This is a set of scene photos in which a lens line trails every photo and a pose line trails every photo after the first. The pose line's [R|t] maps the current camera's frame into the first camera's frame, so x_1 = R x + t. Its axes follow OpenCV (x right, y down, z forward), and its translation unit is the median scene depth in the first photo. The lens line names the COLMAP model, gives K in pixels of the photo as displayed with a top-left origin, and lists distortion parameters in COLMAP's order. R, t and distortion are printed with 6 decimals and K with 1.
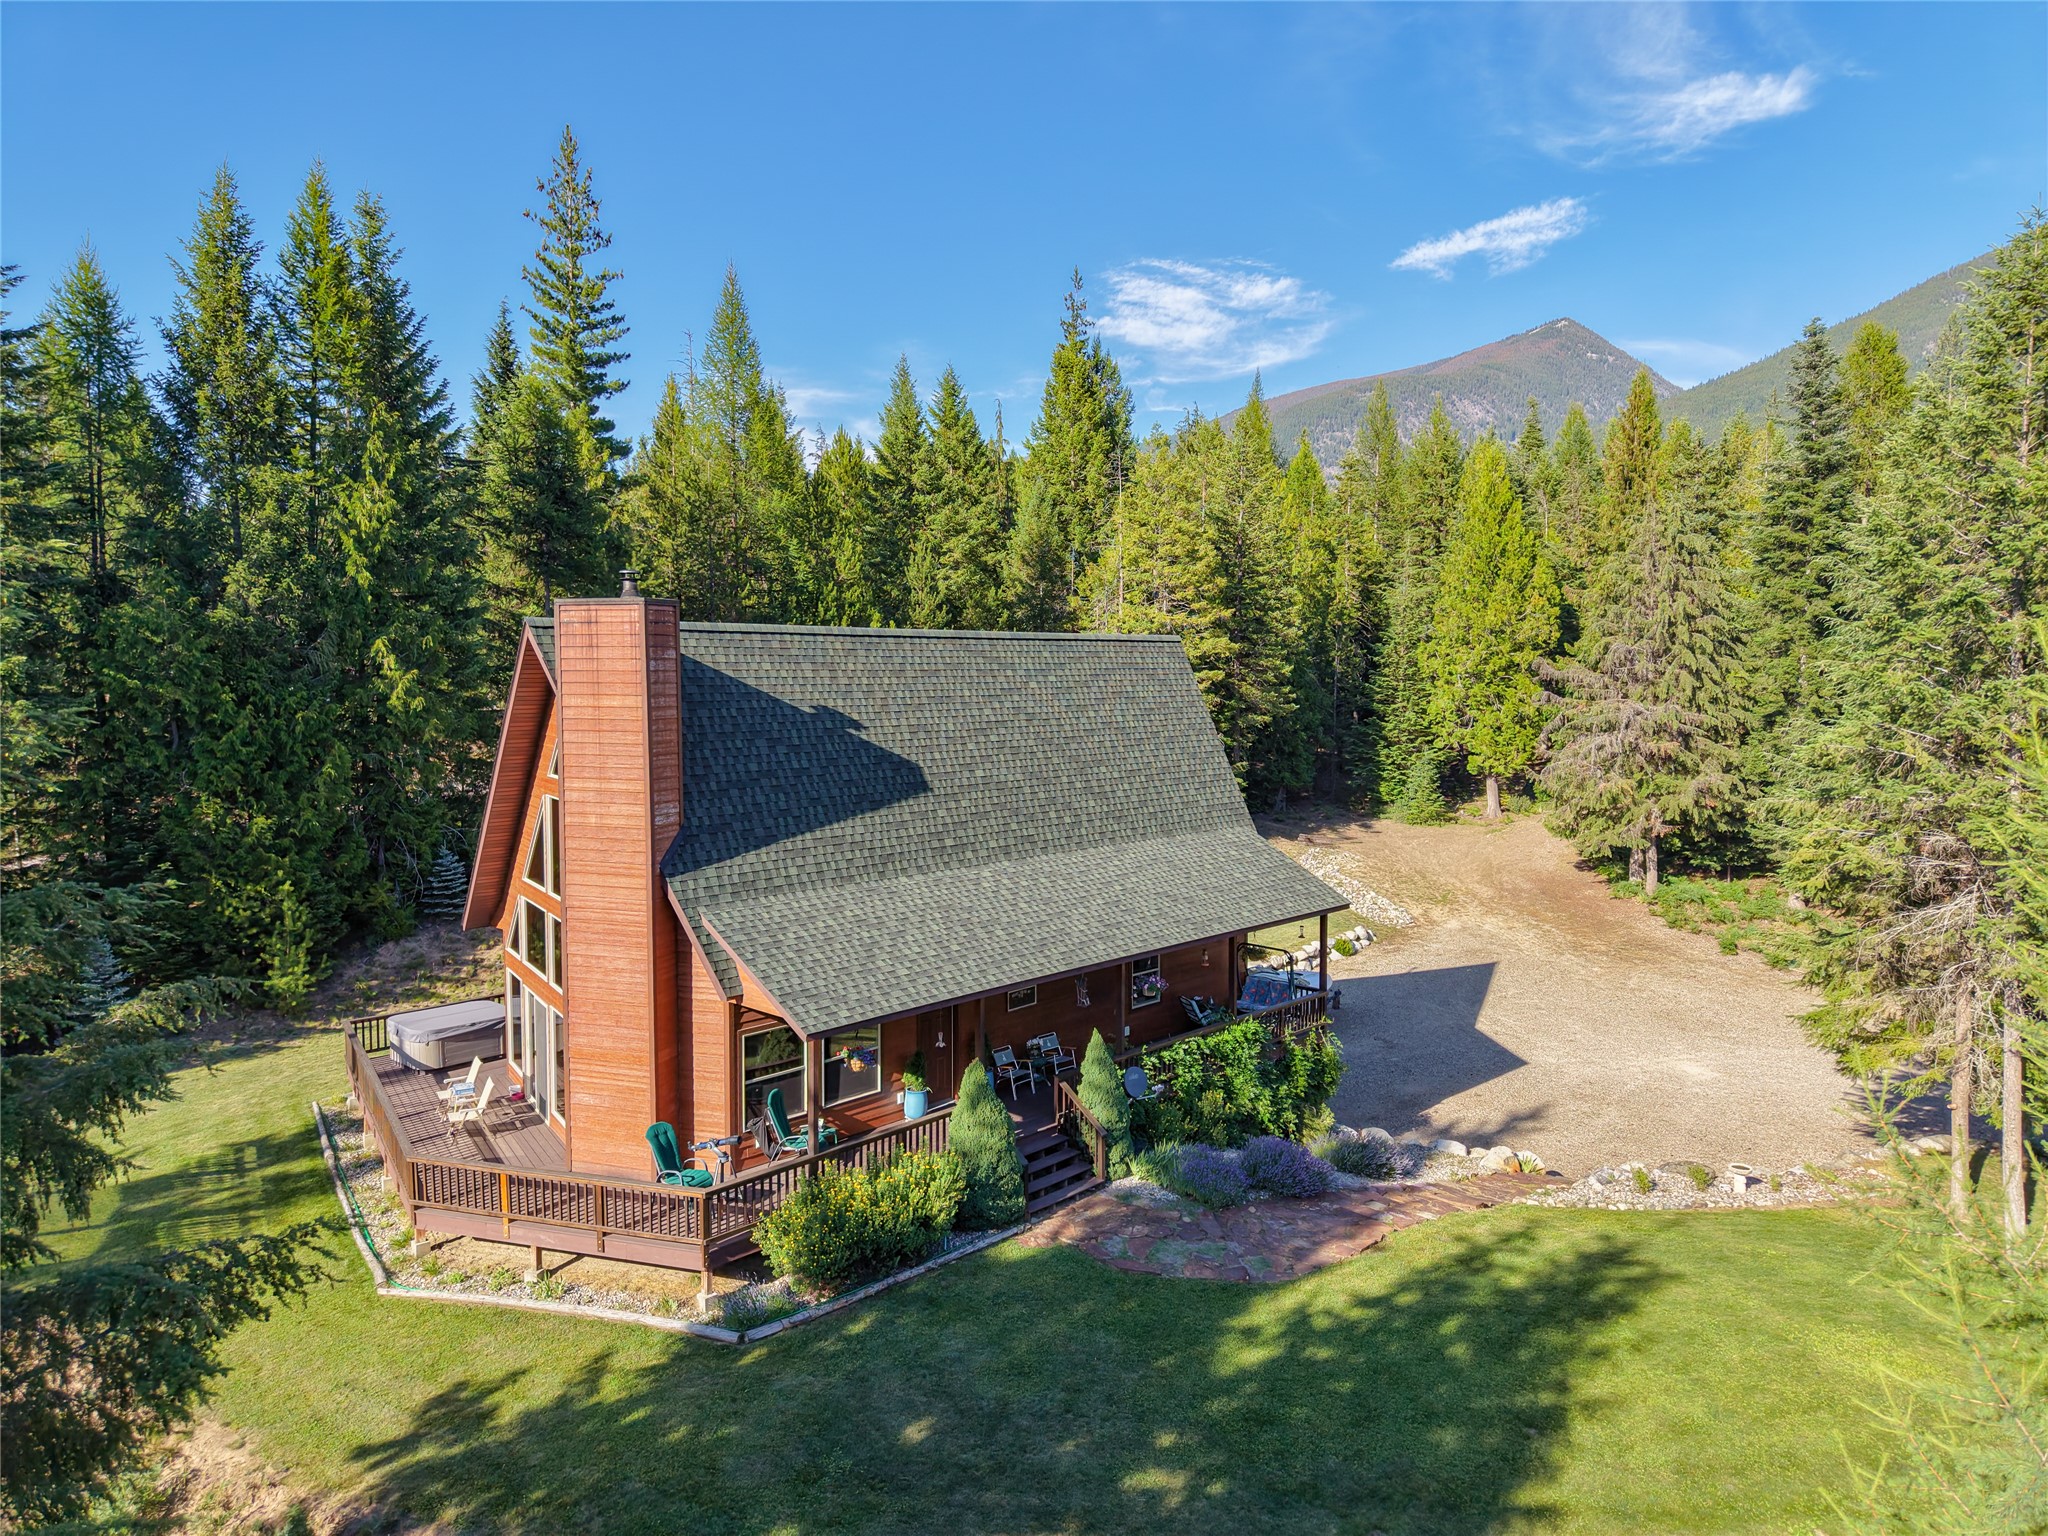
lens RADIAL K [[1367.8, 0, 1057.7], [0, 1367.8, 774.0], [0, 0, 1]] dist [-0.012612, -0.001798]
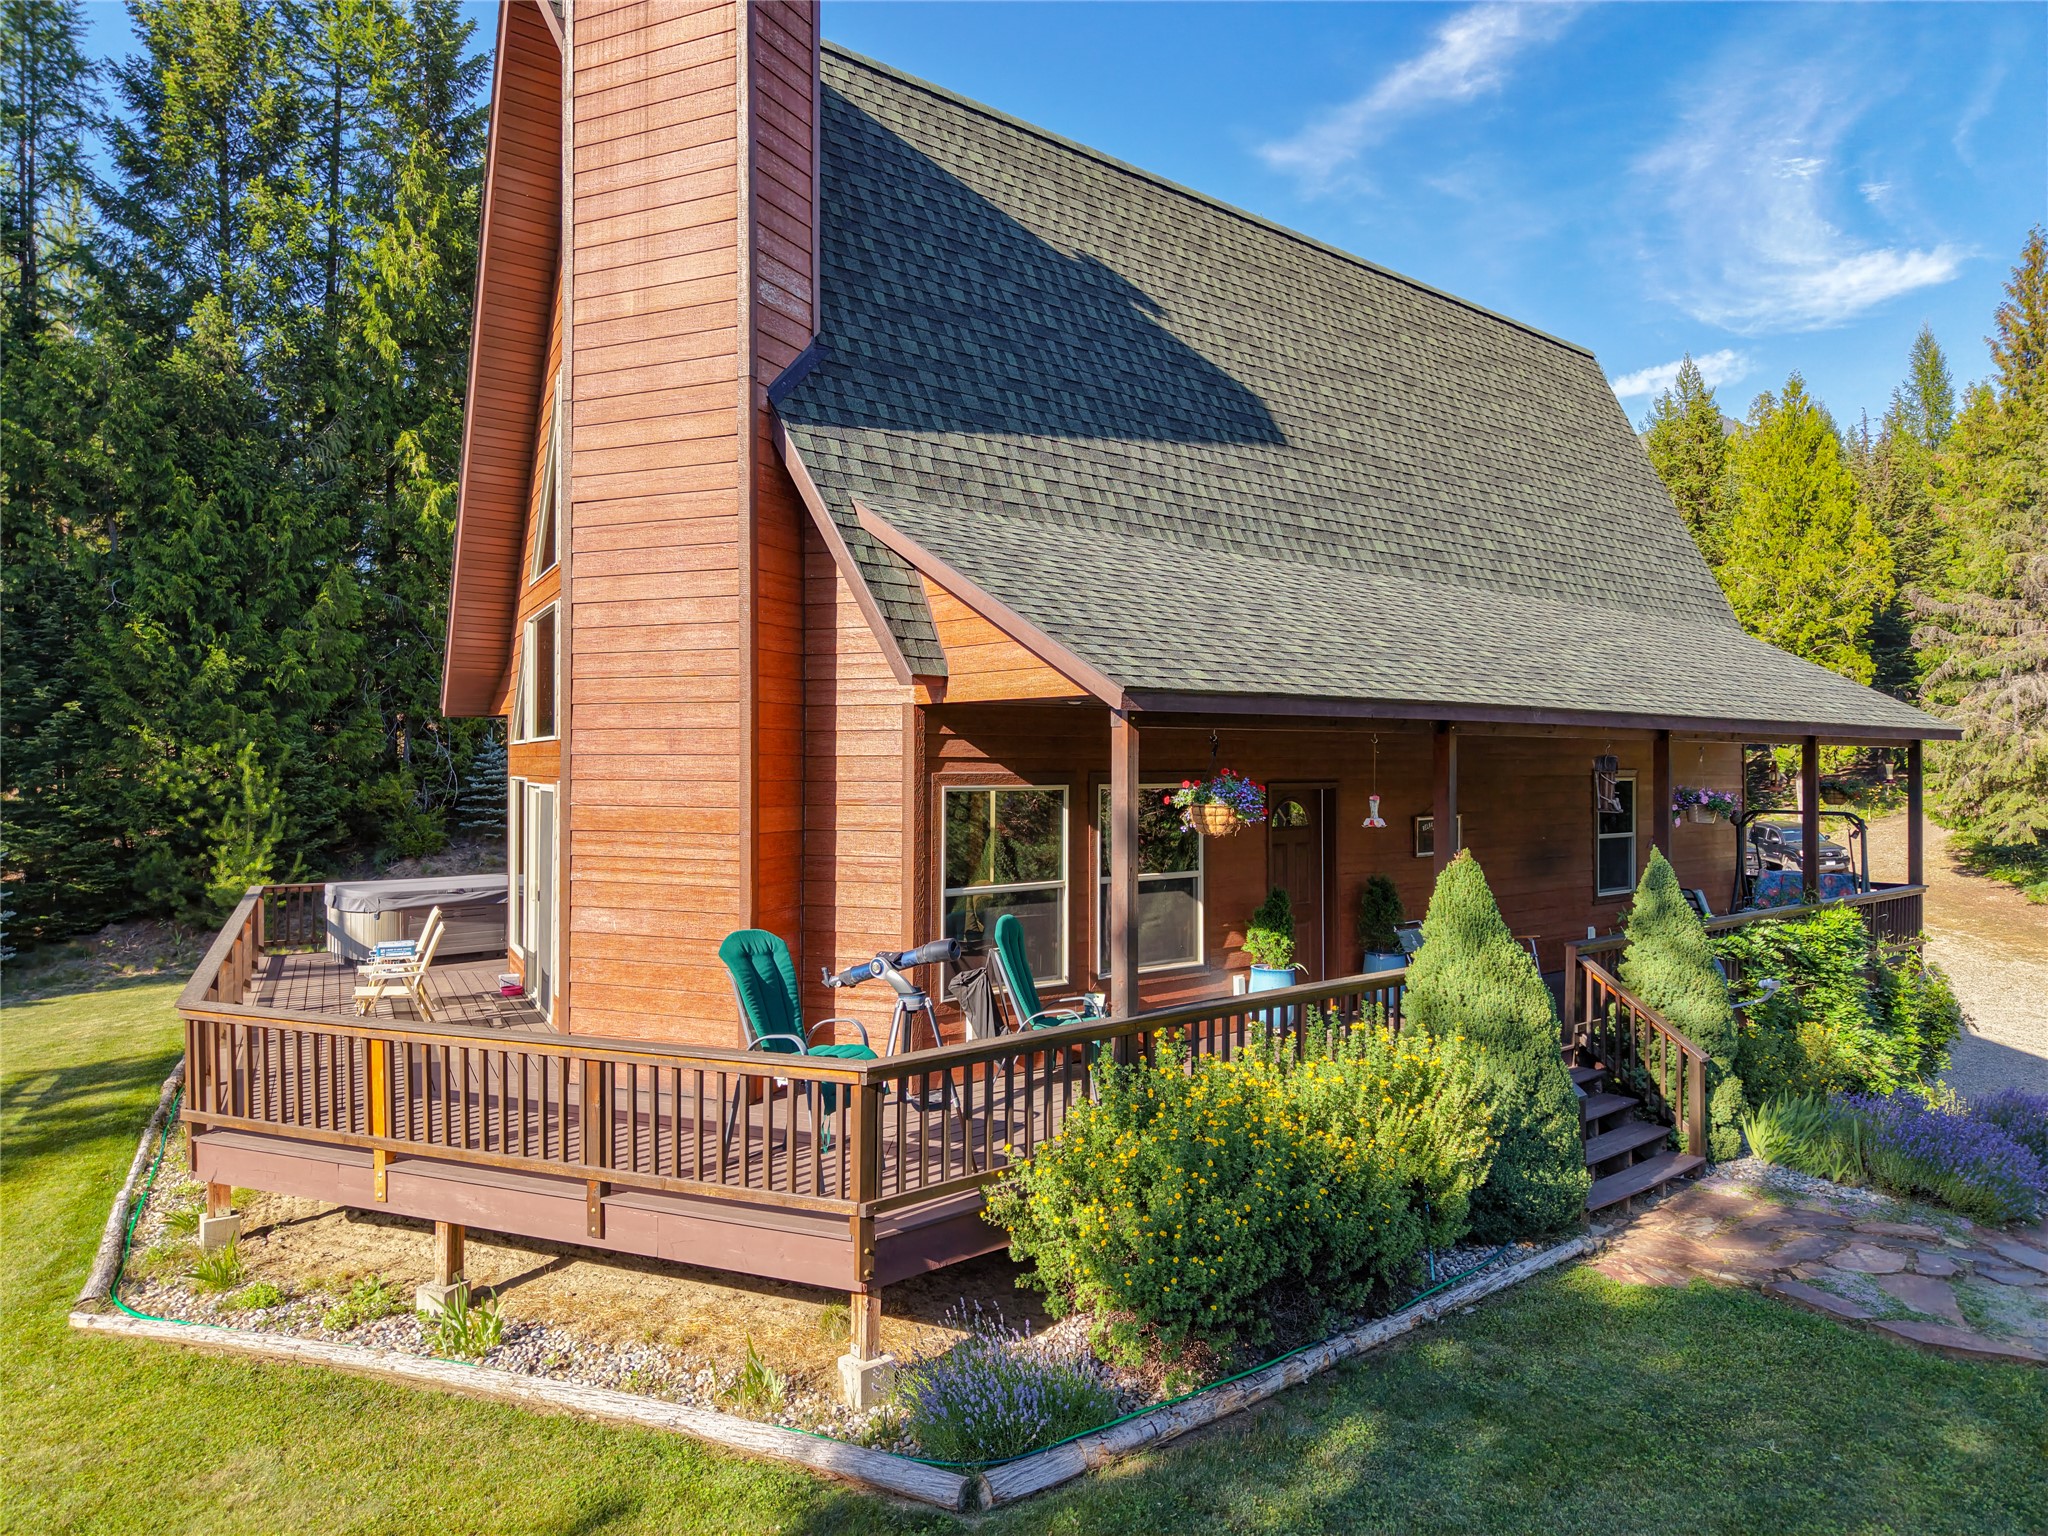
lens RADIAL K [[1378.8, 0, 1024.0], [0, 1378.8, 768.0], [0, 0, 1]] dist [-0.007072, -0.004364]
pose [[0.993149, -0.007716, -0.116598, -0.152097], [-0.001646, 0.996795, -0.079980, 0.225163], [0.116841, 0.079623, 0.989954, 0.558327]]
